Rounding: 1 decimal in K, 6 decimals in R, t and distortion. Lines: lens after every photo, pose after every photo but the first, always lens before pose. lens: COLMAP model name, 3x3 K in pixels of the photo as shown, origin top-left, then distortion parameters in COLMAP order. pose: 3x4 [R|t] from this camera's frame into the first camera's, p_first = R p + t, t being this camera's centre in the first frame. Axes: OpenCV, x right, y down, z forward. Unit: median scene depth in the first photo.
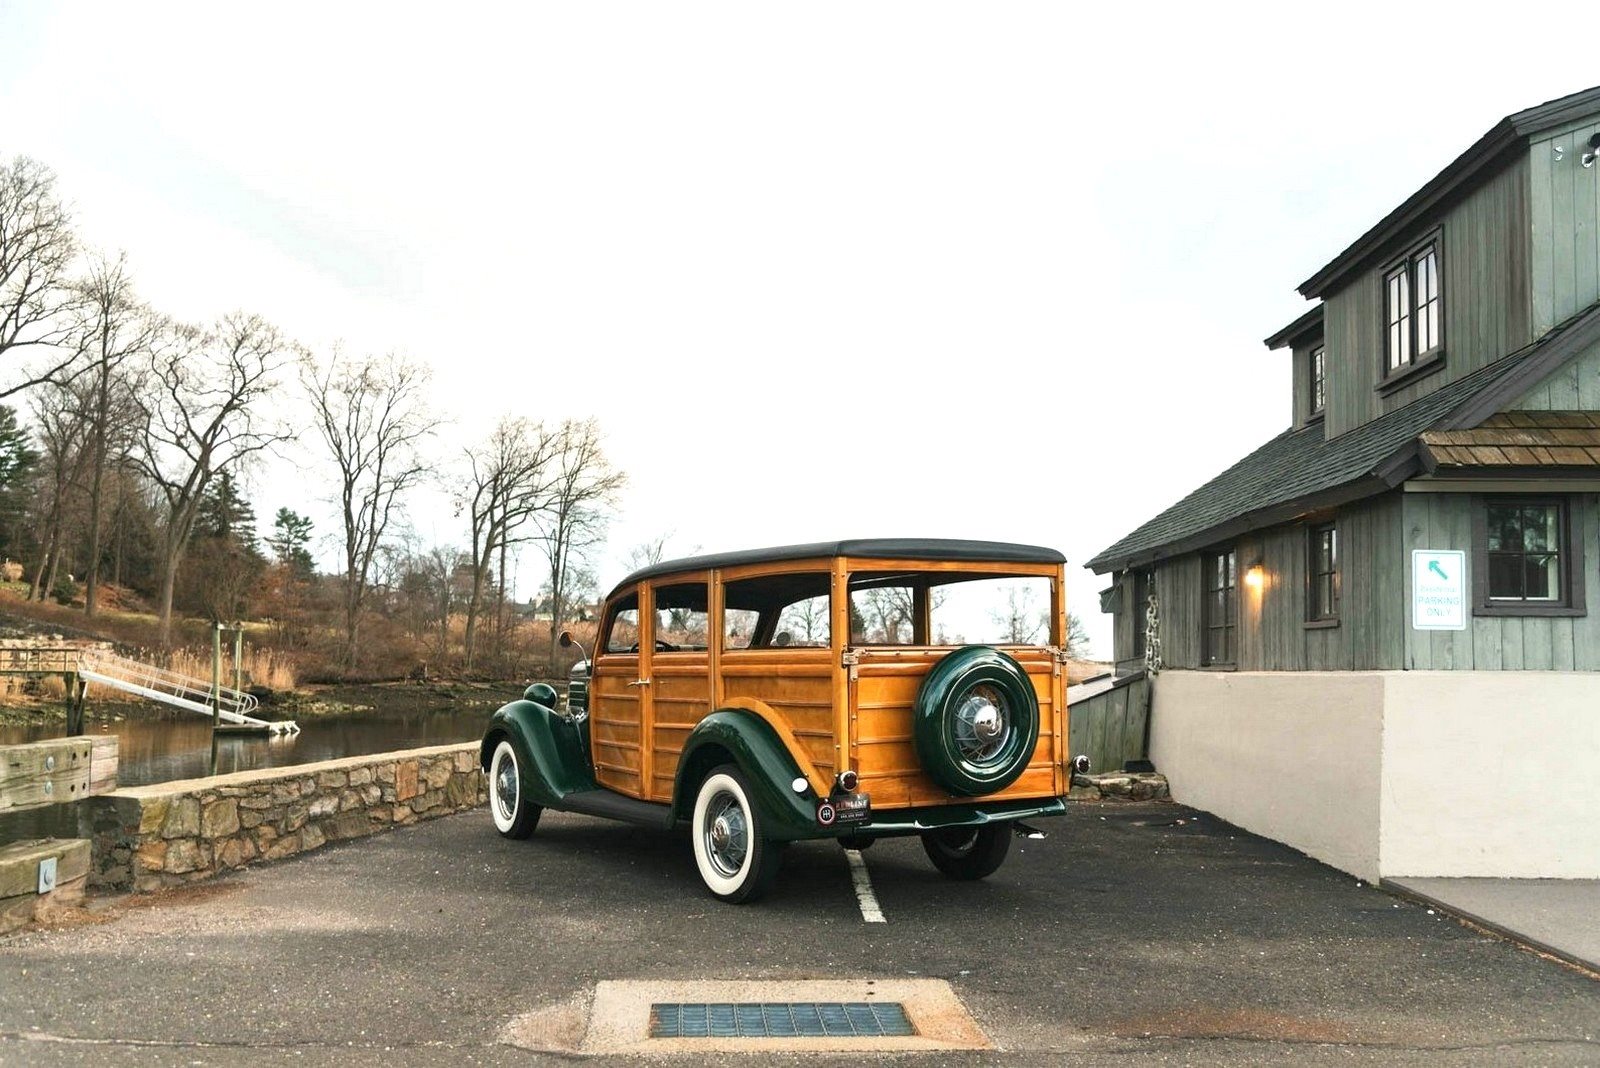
lens RADIAL K [[1470.7, 0, 817.1], [0, 1470.7, 549.4], [0, 0, 1]] dist [0.014377, 0.000000]
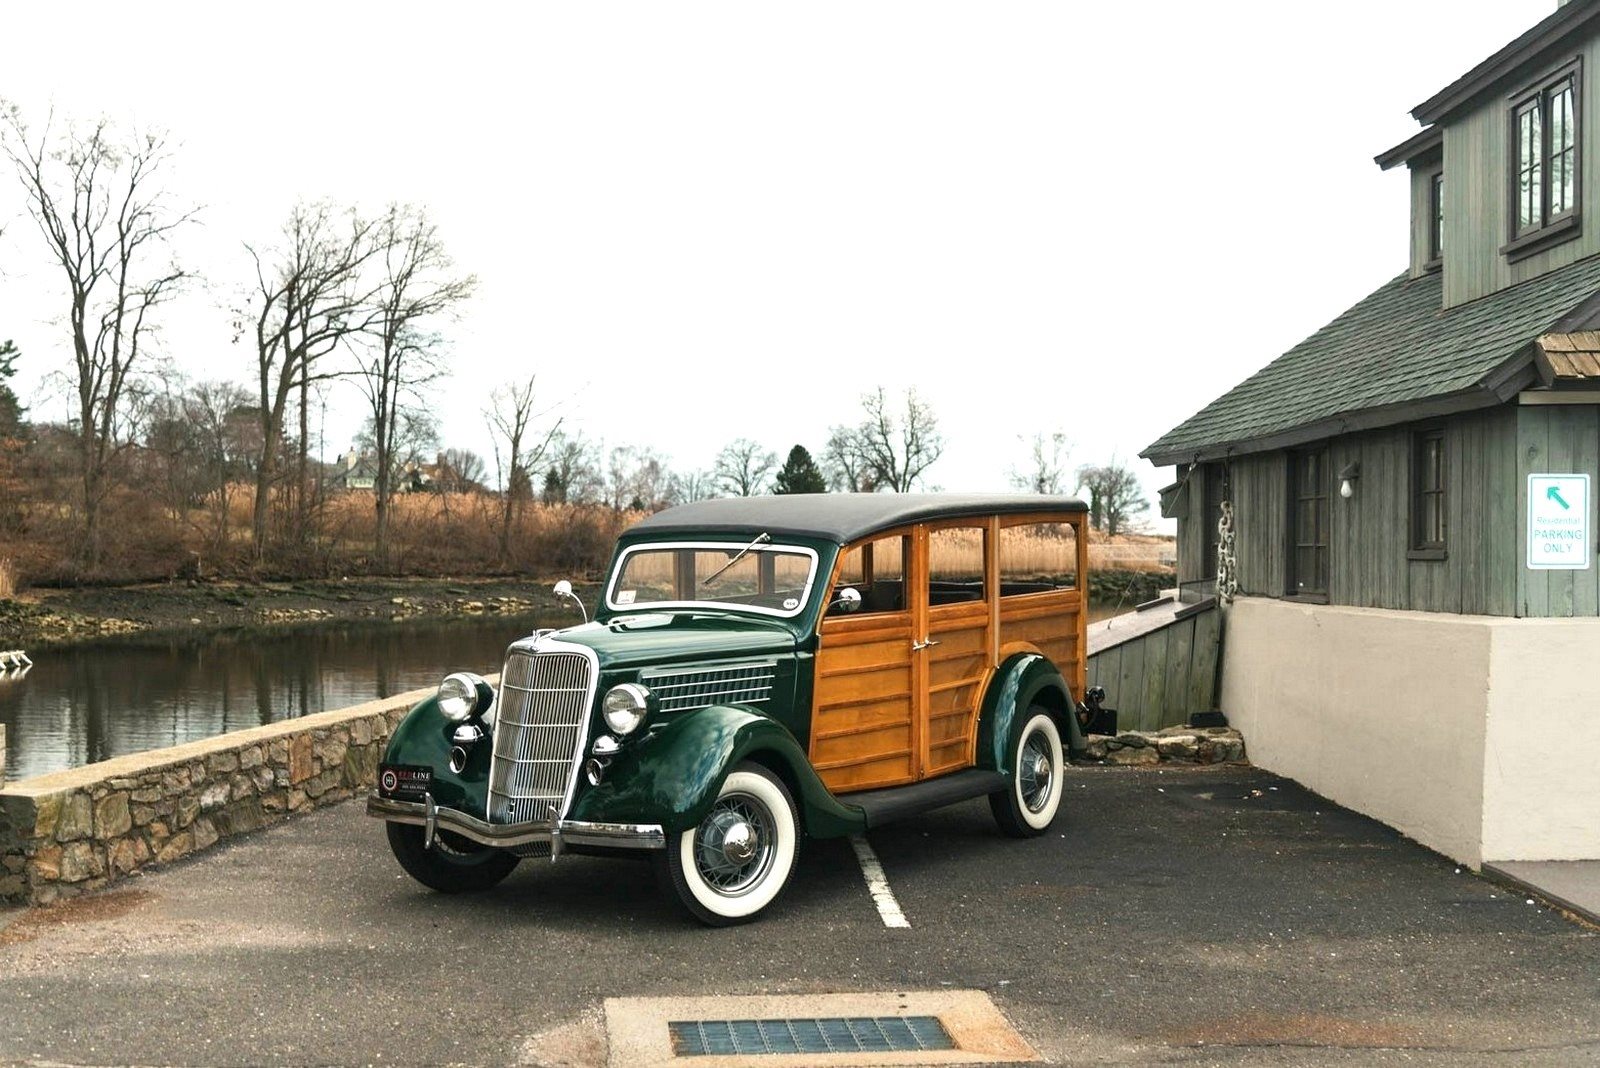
lens RADIAL K [[2128.5, 0, 801.0], [0, 2128.5, 540.8], [0, 0, 1]] dist [-0.008018, 0.000000]
pose [[0.999706, -0.013281, 0.020273, -0.023537], [0.011711, 0.997064, 0.075675, -0.041541], [-0.021219, -0.075415, 0.996926, -0.139398]]
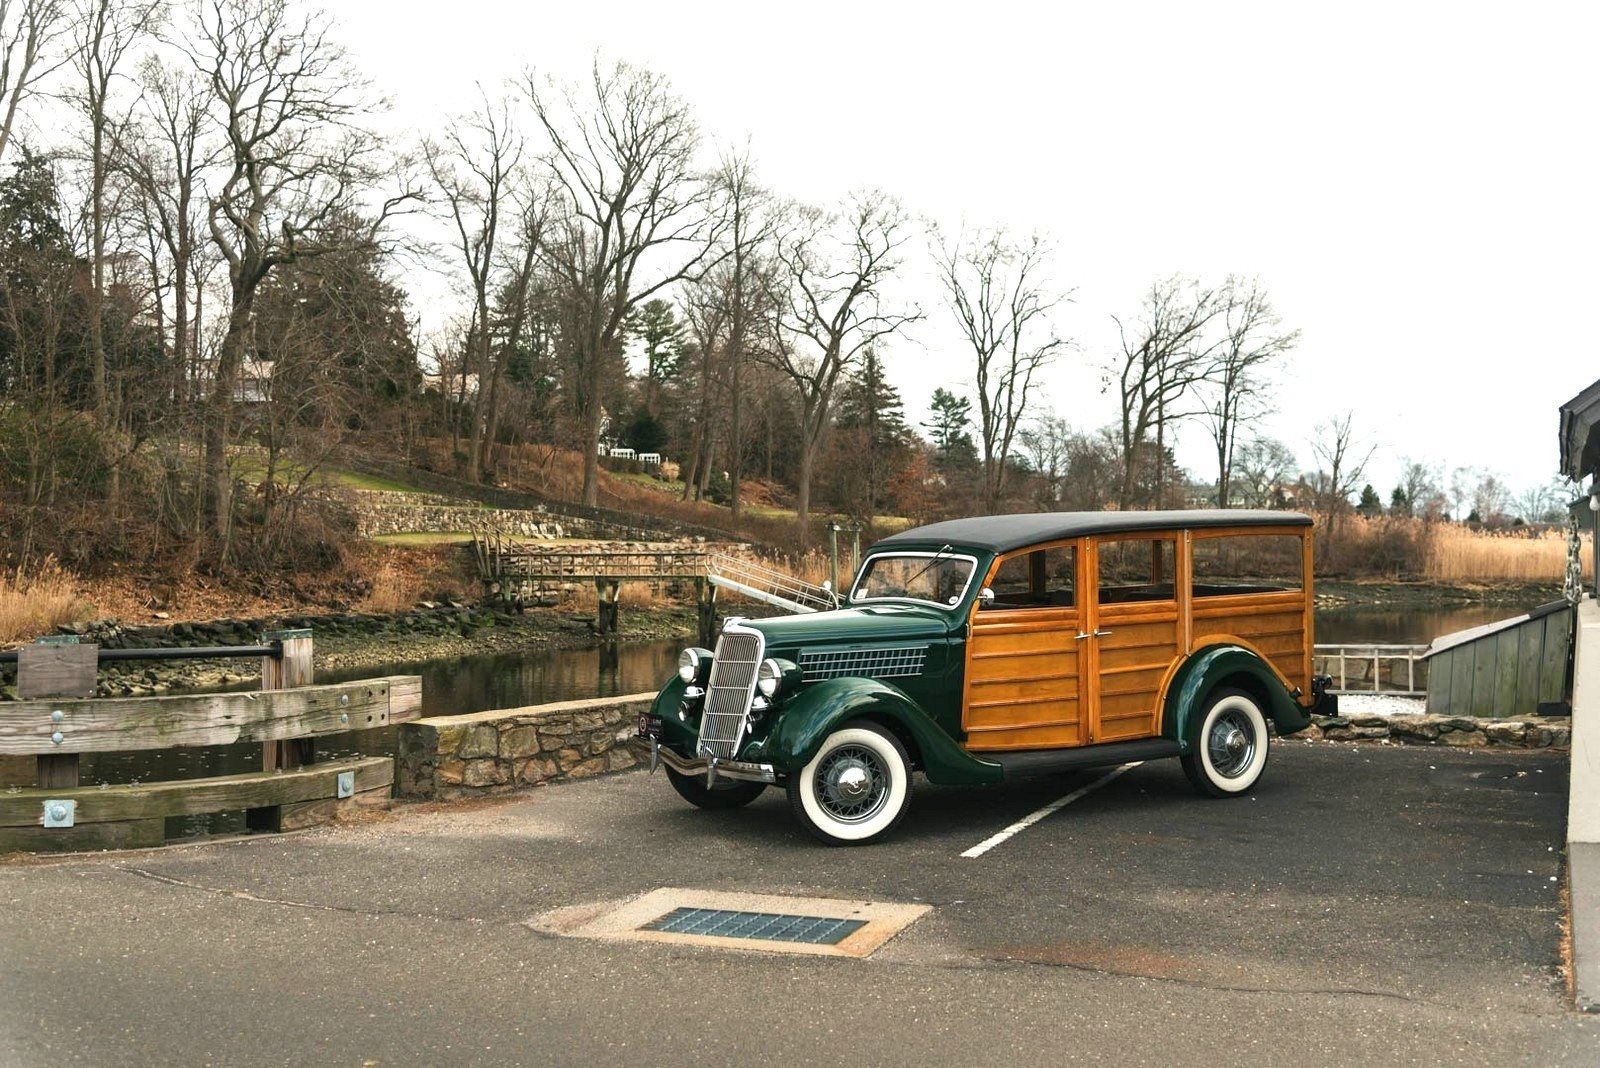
lens RADIAL K [[1714.5, 0, 833.4], [0, 1714.5, 522.7], [0, 0, 1]] dist [0.003786, 0.000000]
pose [[0.916434, -0.021127, -0.399627, 0.269365], [0.044176, 0.997843, 0.048553, -0.036743], [0.397739, -0.062149, 0.915391, -0.115819]]
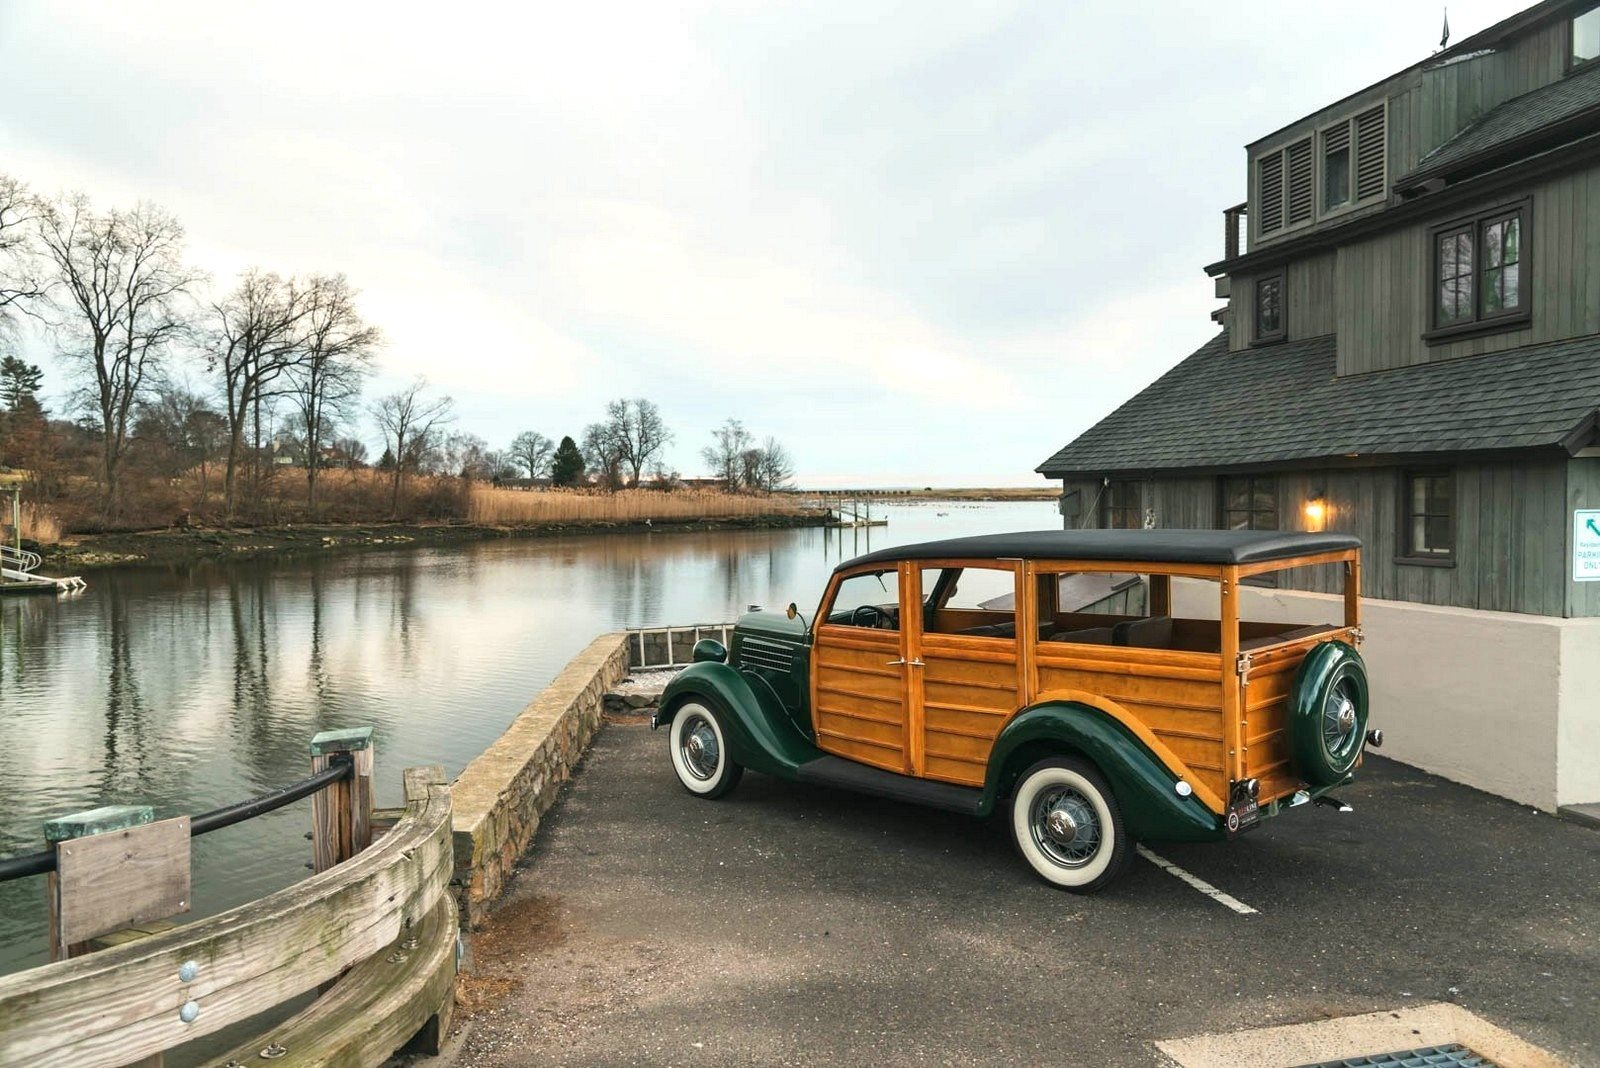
lens RADIAL K [[1292.1, 0, 800.2], [0, 1292.1, 526.9], [0, 0, 1]] dist [0.021369, -0.023537]
pose [[0.980956, -0.024446, 0.192686, -0.252380], [0.004870, 0.994832, 0.101420, -0.063315], [-0.194170, -0.098550, 0.976005, 0.115700]]
